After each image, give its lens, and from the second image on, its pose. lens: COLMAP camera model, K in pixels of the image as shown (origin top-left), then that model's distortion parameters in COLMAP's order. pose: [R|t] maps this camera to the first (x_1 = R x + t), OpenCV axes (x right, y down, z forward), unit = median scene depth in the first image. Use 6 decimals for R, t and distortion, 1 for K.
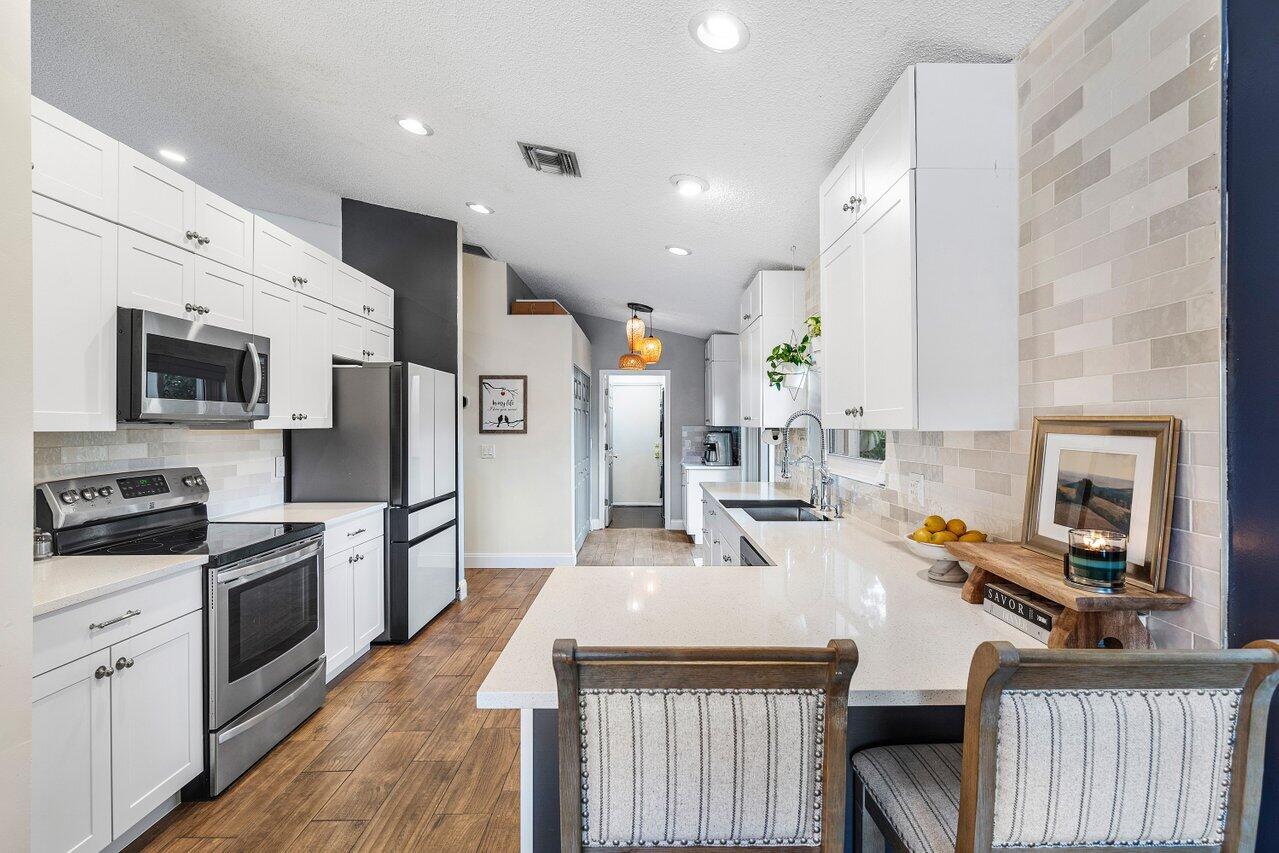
lens RADIAL K [[597.2, 0, 643.4], [0, 597.2, 415.8], [0, 0, 1]] dist [-0.001959, 0.000162]
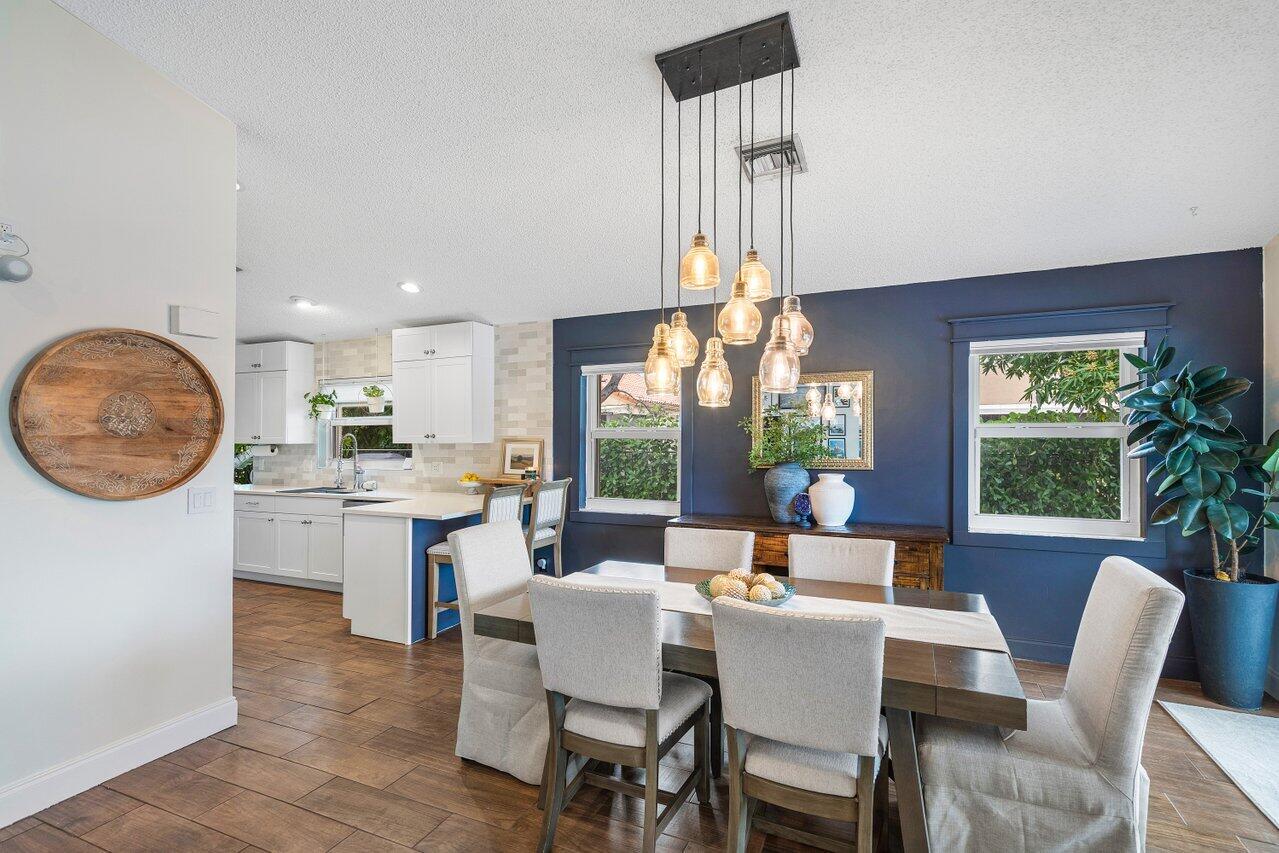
lens RADIAL K [[597.2, 0, 646.7], [0, 597.2, 426.5], [0, 0, 1]] dist [-0.001959, 0.000162]
pose [[0.376835, 0.011662, 0.926207, -0.889665], [-0.006265, 0.999930, -0.010042, -0.015532], [-0.926259, -0.002018, 0.376881, -0.419934]]
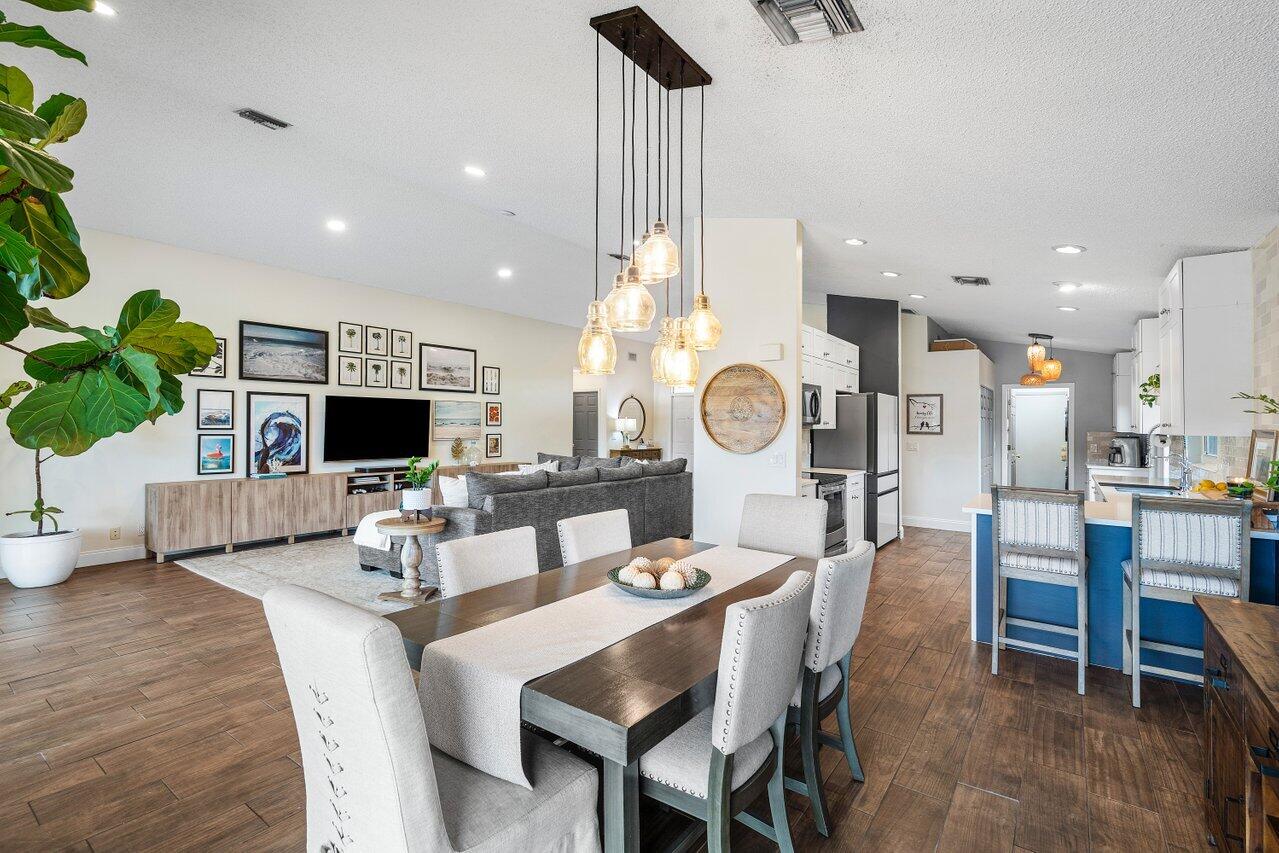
lens RADIAL K [[597.2, 0, 645.7], [0, 597.2, 423.7], [0, 0, 1]] dist [-0.001959, 0.000162]
pose [[0.820244, 0.009676, -0.571932, 0.050831], [-0.004115, 0.999931, 0.011016, -0.012933], [0.571999, -0.006682, 0.820227, -0.781999]]
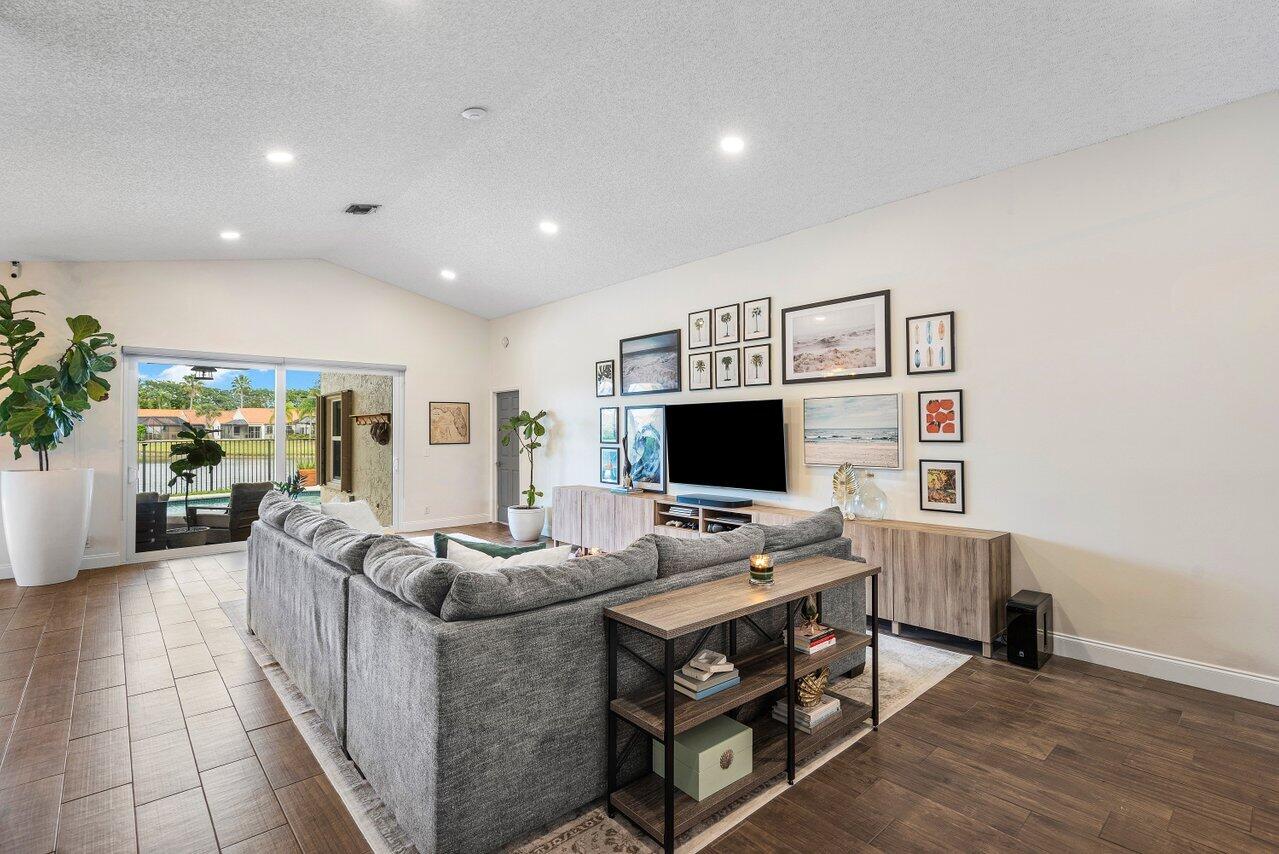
lens RADIAL K [[597.2, 0, 626.1], [0, 597.2, 423.5], [0, 0, 1]] dist [-0.001959, 0.000162]
pose [[-0.734932, -0.007522, -0.678099, -0.671735], [0.011699, 0.999649, -0.023768, 0.009888], [0.678040, -0.025401, -0.734586, 1.282135]]
